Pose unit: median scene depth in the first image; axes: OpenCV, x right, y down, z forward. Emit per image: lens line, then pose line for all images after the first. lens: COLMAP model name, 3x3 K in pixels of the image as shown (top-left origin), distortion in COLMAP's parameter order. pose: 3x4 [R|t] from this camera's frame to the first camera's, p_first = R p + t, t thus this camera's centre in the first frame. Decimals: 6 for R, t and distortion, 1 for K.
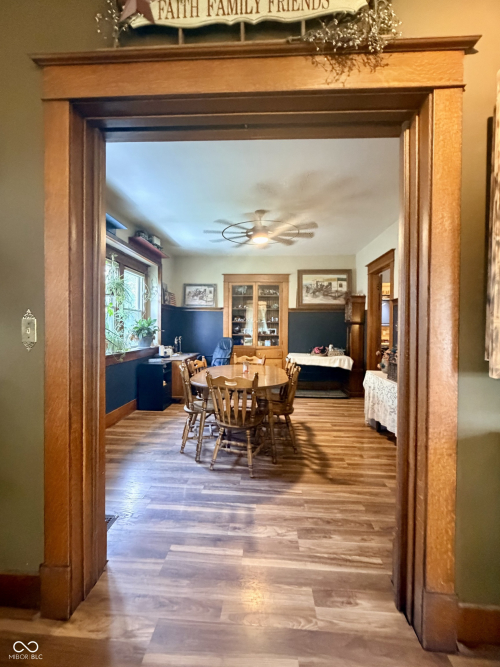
lens RADIAL K [[267.5, 0, 252.6], [0, 267.5, 333.4], [0, 0, 1]] dist [0.000926, 0.000025]
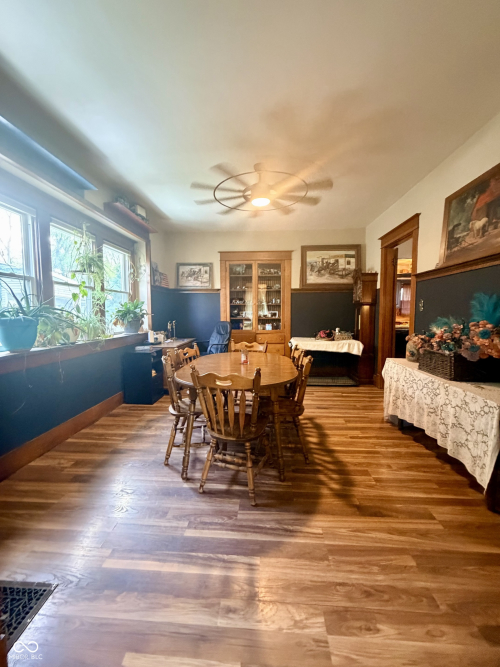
lens RADIAL K [[267.5, 0, 252.2], [0, 267.5, 335.3], [0, 0, 1]] dist [0.000926, 0.000025]
pose [[0.999935, -0.011247, -0.001667, 0.000410], [0.011334, 0.997635, 0.067788, 0.004256], [0.000901, -0.067803, 0.997698, 0.155855]]
